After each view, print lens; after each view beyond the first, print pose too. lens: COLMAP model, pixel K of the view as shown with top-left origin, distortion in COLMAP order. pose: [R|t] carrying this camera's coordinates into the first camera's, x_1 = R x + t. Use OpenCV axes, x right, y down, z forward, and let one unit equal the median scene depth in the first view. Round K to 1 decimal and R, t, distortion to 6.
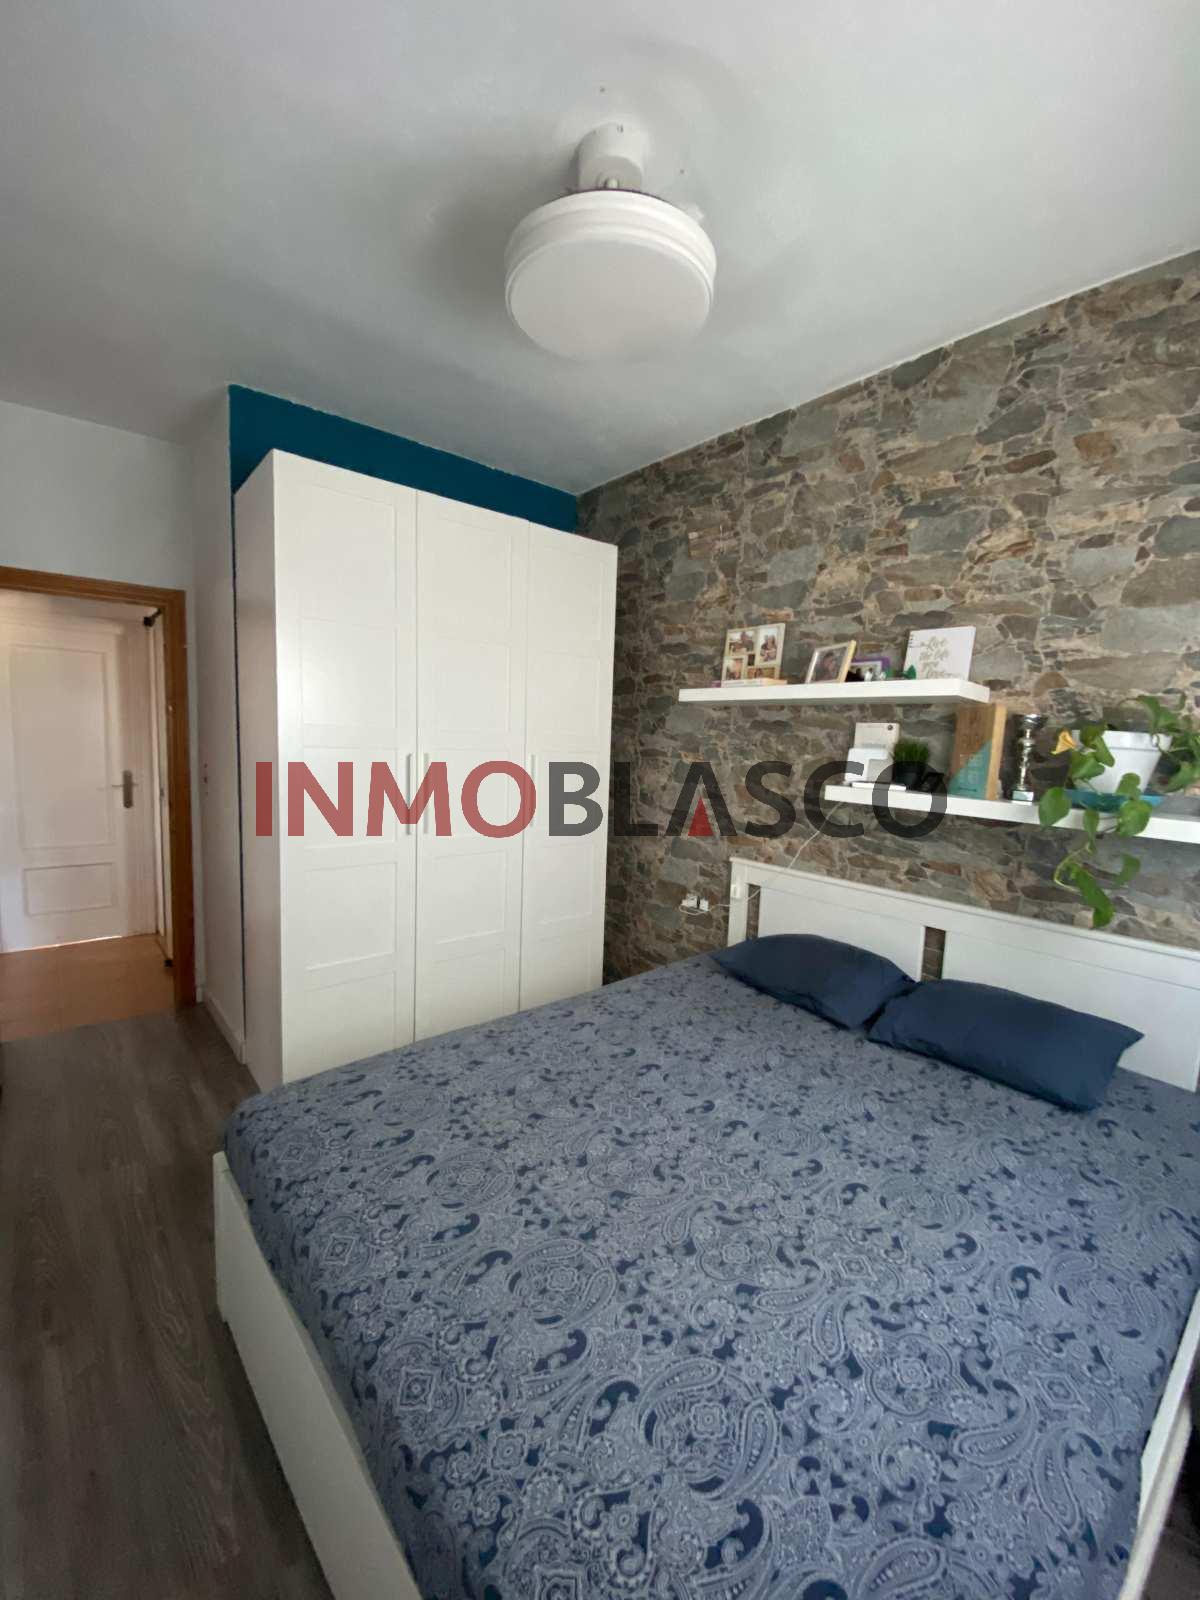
lens RADIAL K [[653.0, 0, 591.5], [0, 653.0, 797.8], [0, 0, 1]] dist [-0.025831, -0.001672]
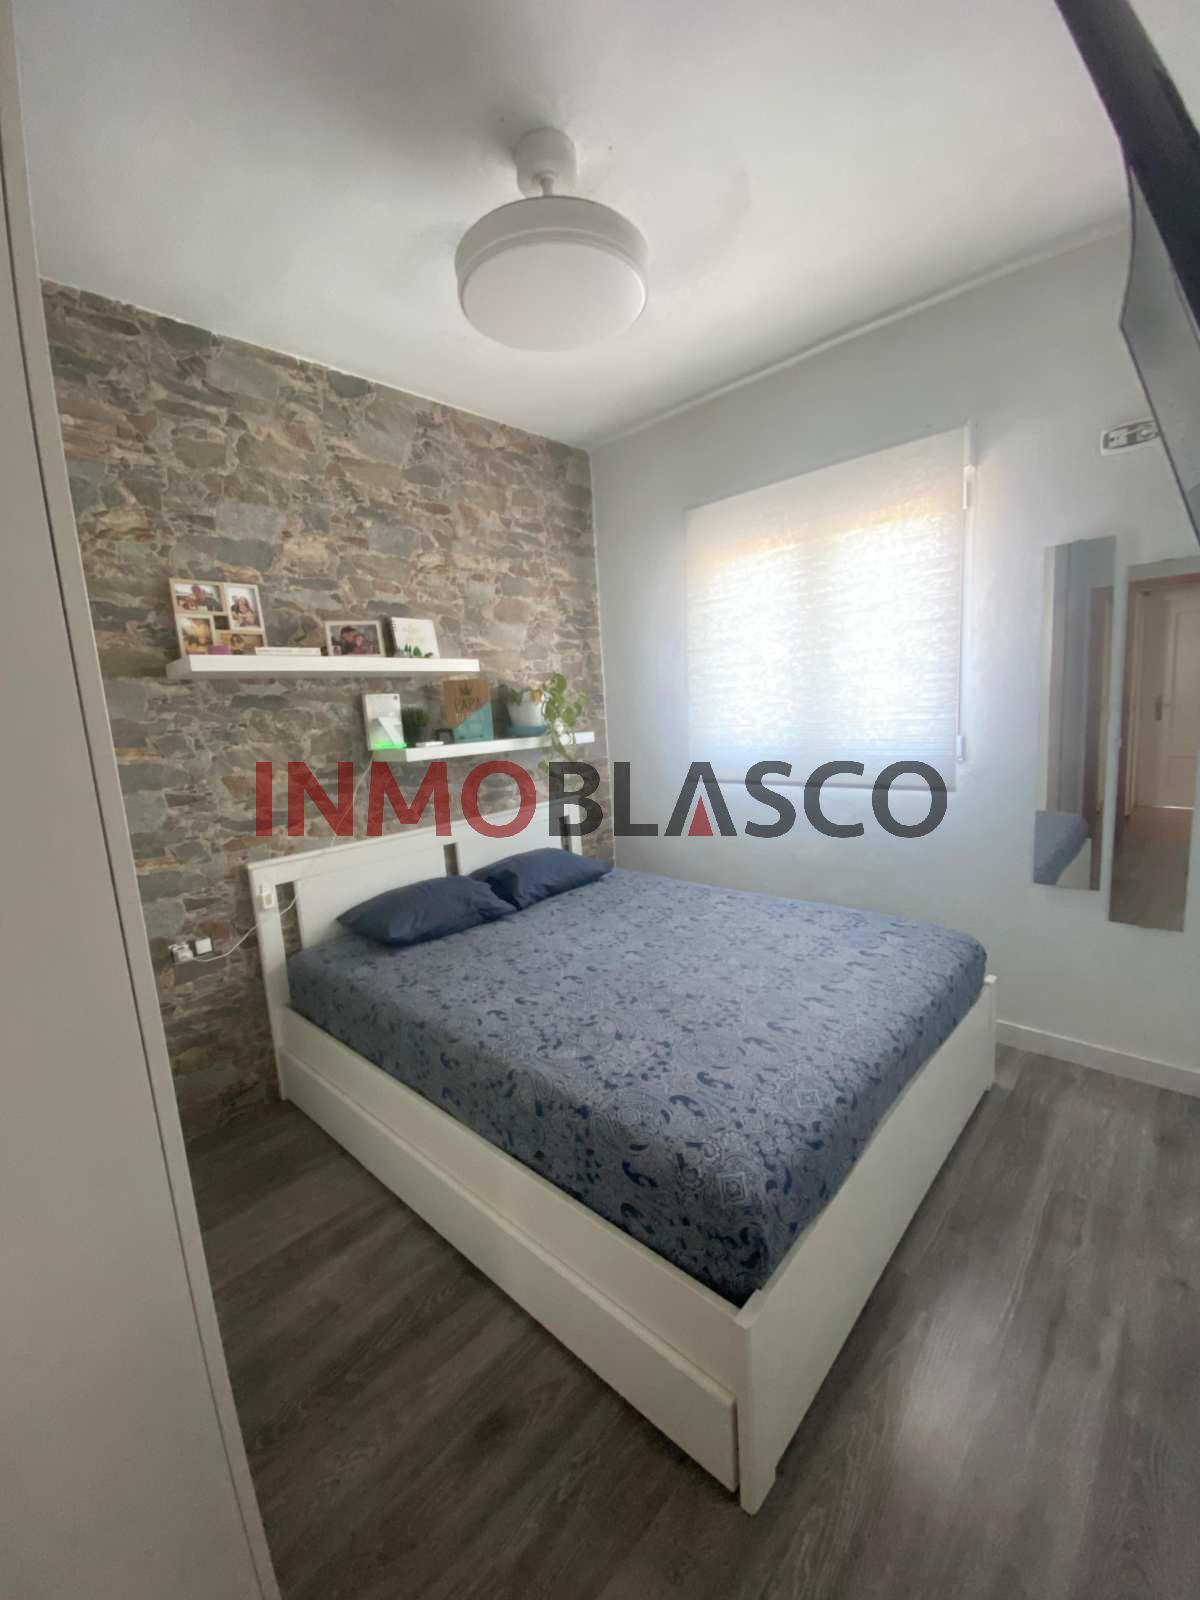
lens RADIAL K [[653.0, 0, 602.1], [0, 653.0, 804.2], [0, 0, 1]] dist [-0.025831, -0.001672]
pose [[-0.128897, -0.156938, 0.979161, -0.725954], [0.159224, 0.971312, 0.176640, -0.063860], [-0.978792, 0.178674, -0.100211, 0.730778]]
